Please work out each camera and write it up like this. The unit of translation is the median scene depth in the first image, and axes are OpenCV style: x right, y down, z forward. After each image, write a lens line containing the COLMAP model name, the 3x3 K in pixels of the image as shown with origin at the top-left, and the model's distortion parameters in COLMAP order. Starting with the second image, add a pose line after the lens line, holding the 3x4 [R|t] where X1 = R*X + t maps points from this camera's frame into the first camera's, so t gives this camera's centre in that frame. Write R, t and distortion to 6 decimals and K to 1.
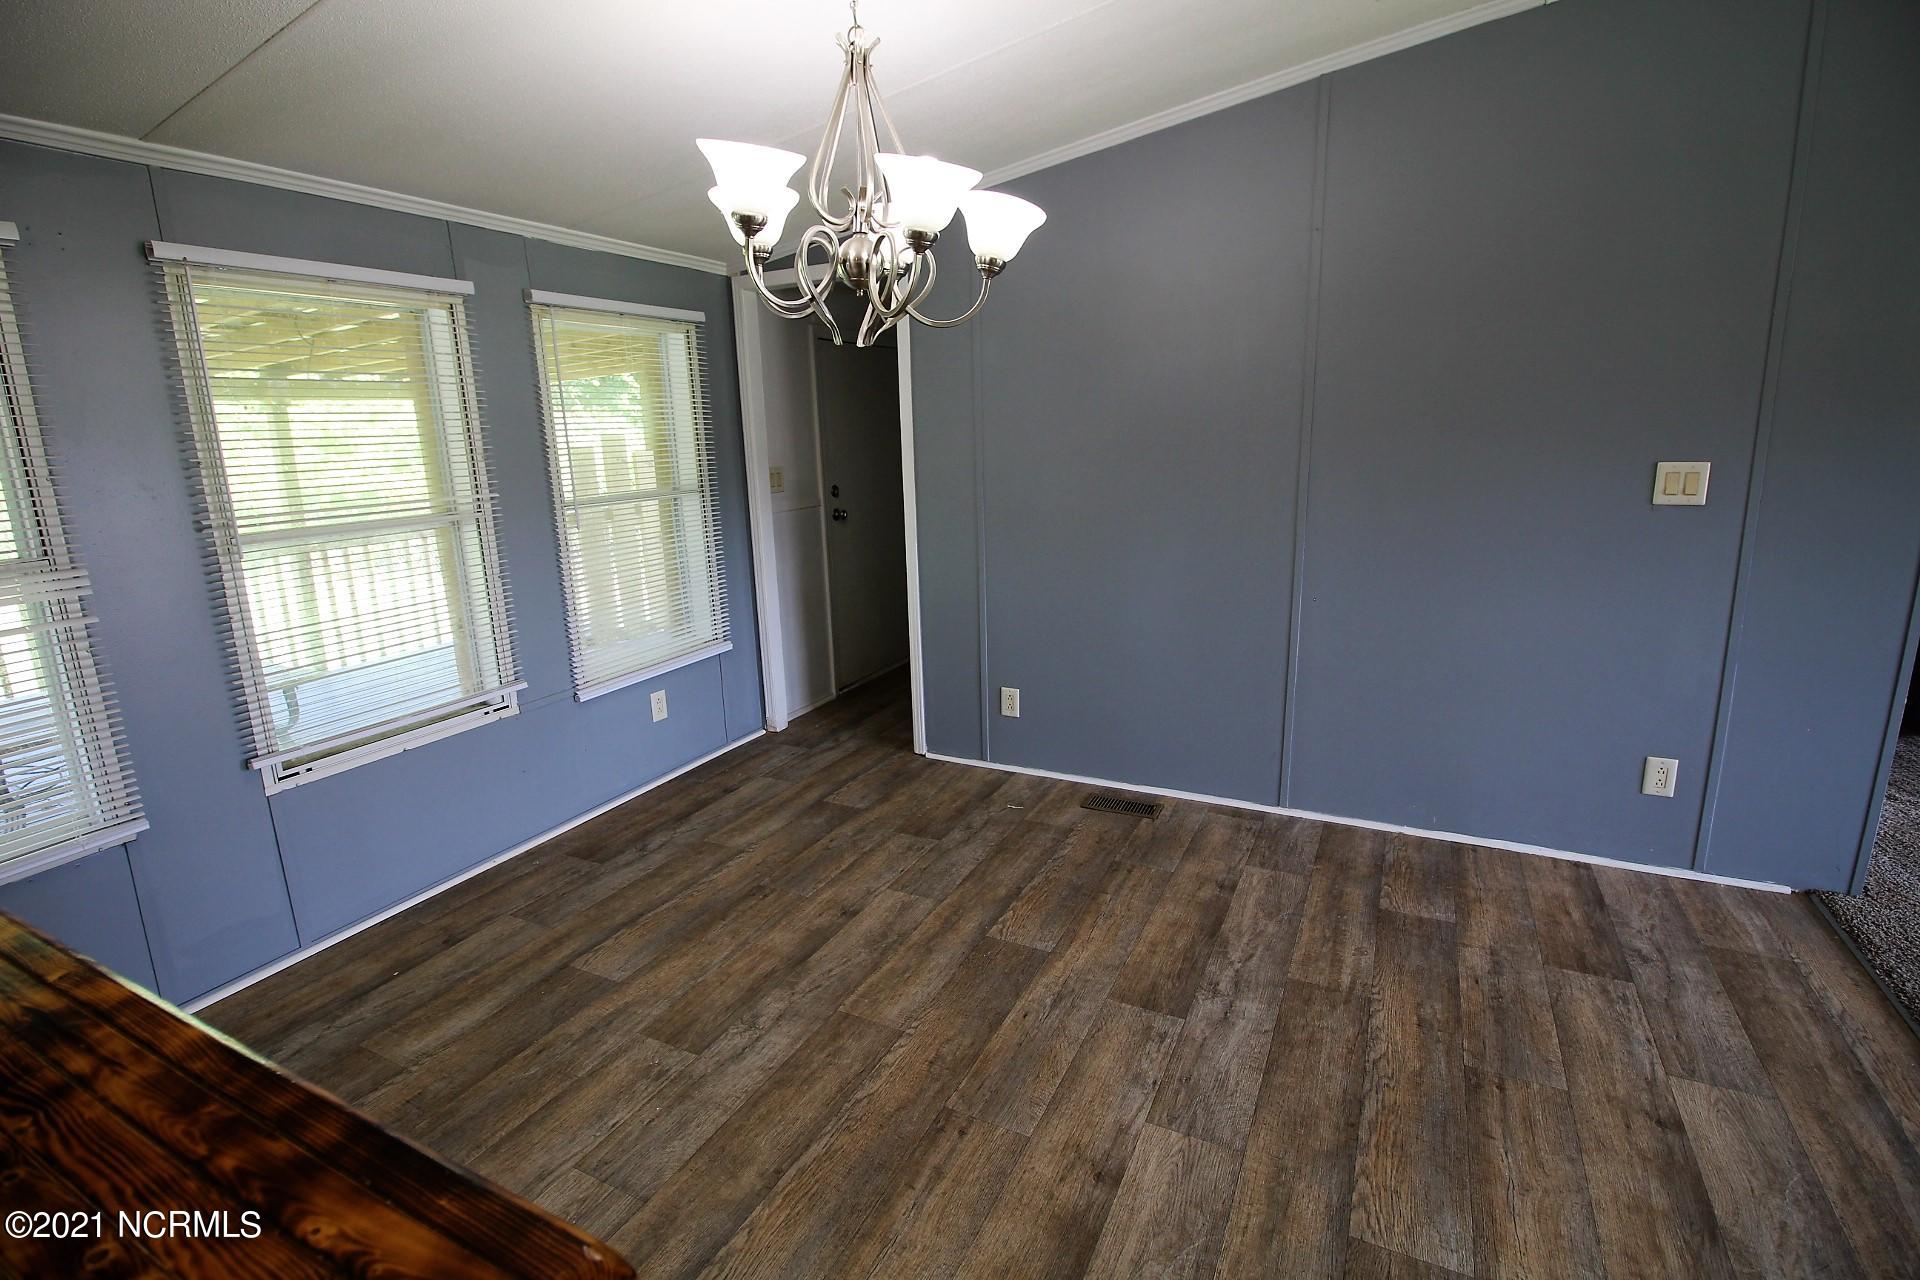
lens RADIAL K [[887.7, 0, 963.1], [0, 887.7, 627.7], [0, 0, 1]] dist [0.002129, -0.015591]
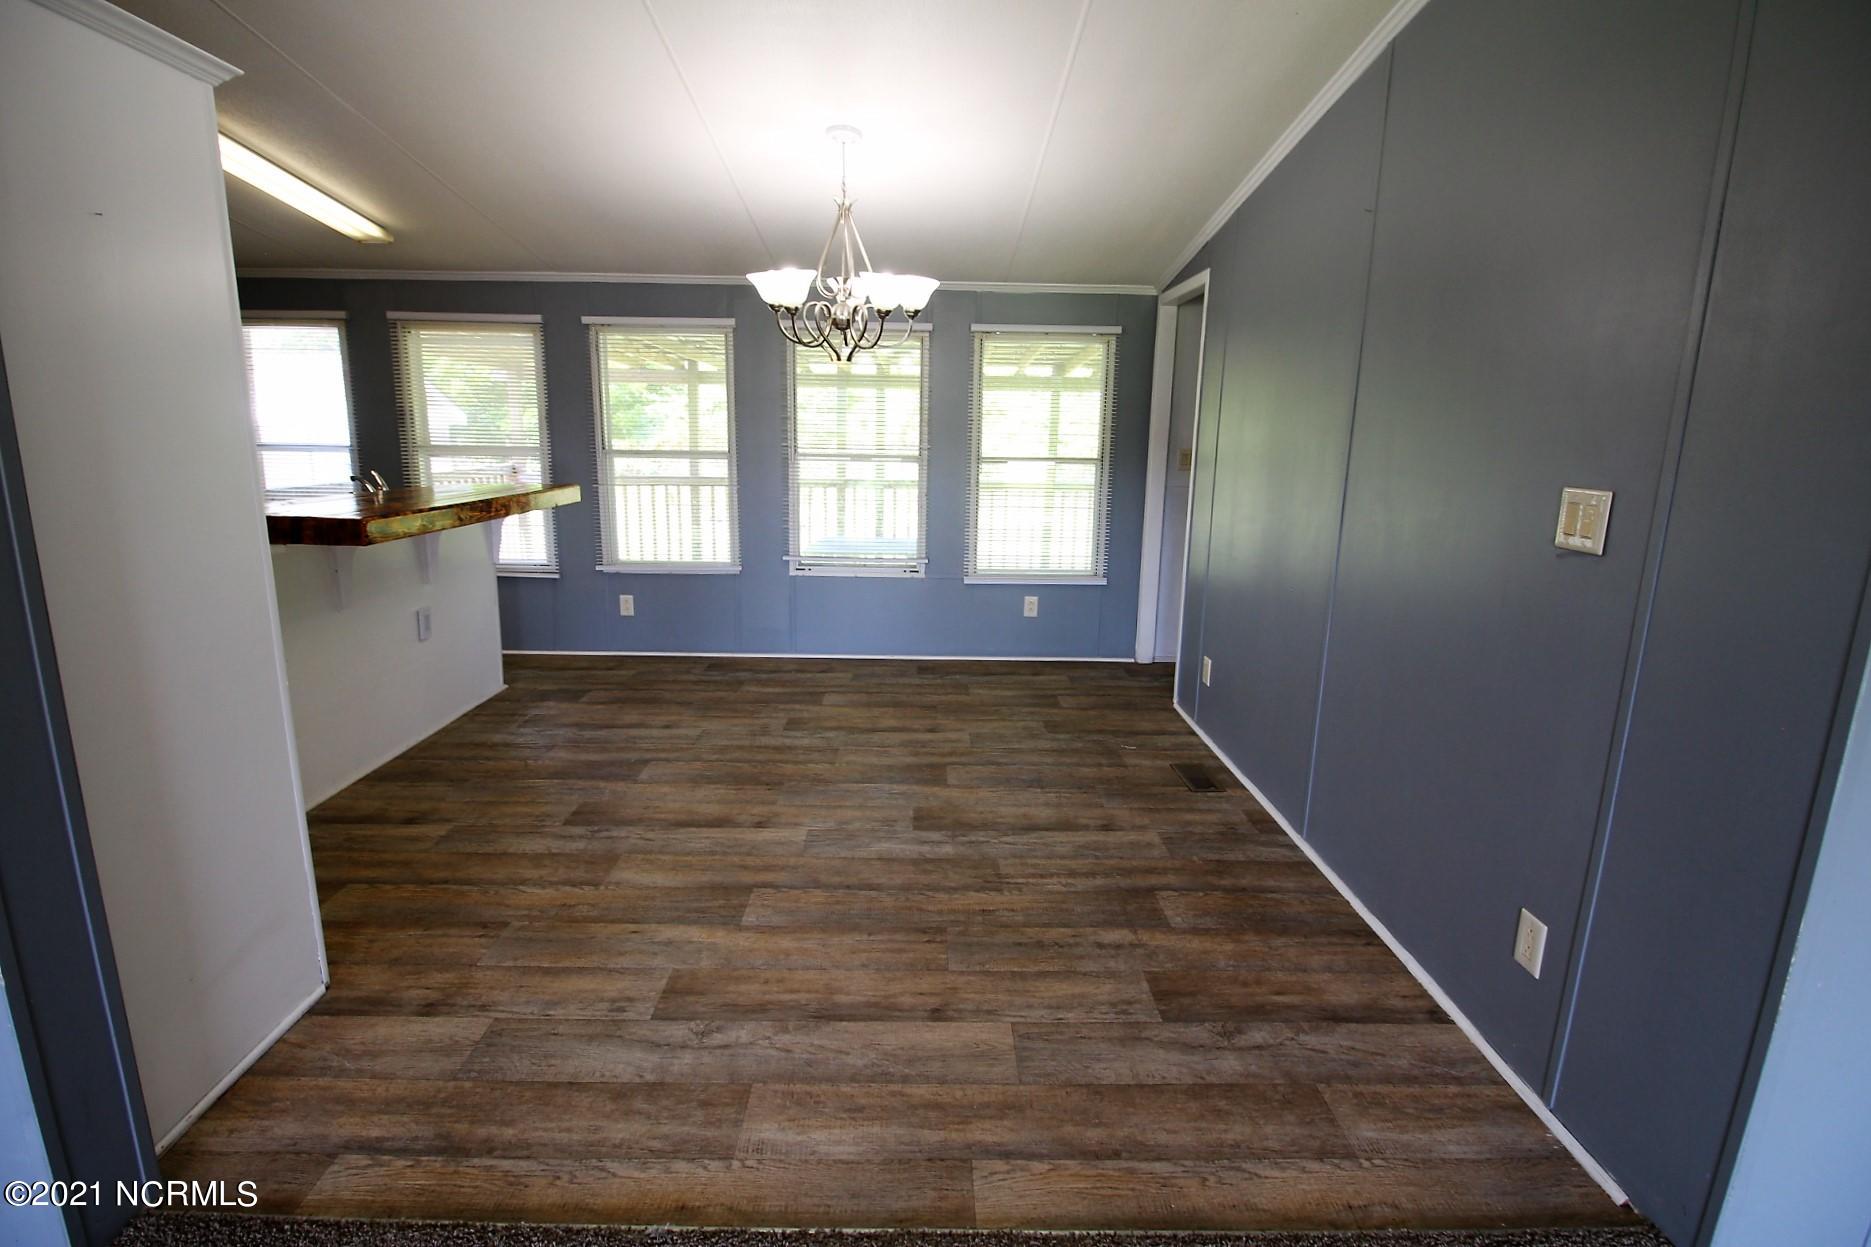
lens RADIAL K [[886.7, 0, 931.4], [0, 886.7, 611.5], [0, 0, 1]] dist [0.002399, -0.013985]
pose [[0.459239, 0.217498, -0.861275, 1.170528], [-0.226859, 0.966128, 0.123013, -0.062380], [0.858857, 0.138896, 0.493024, 0.234910]]
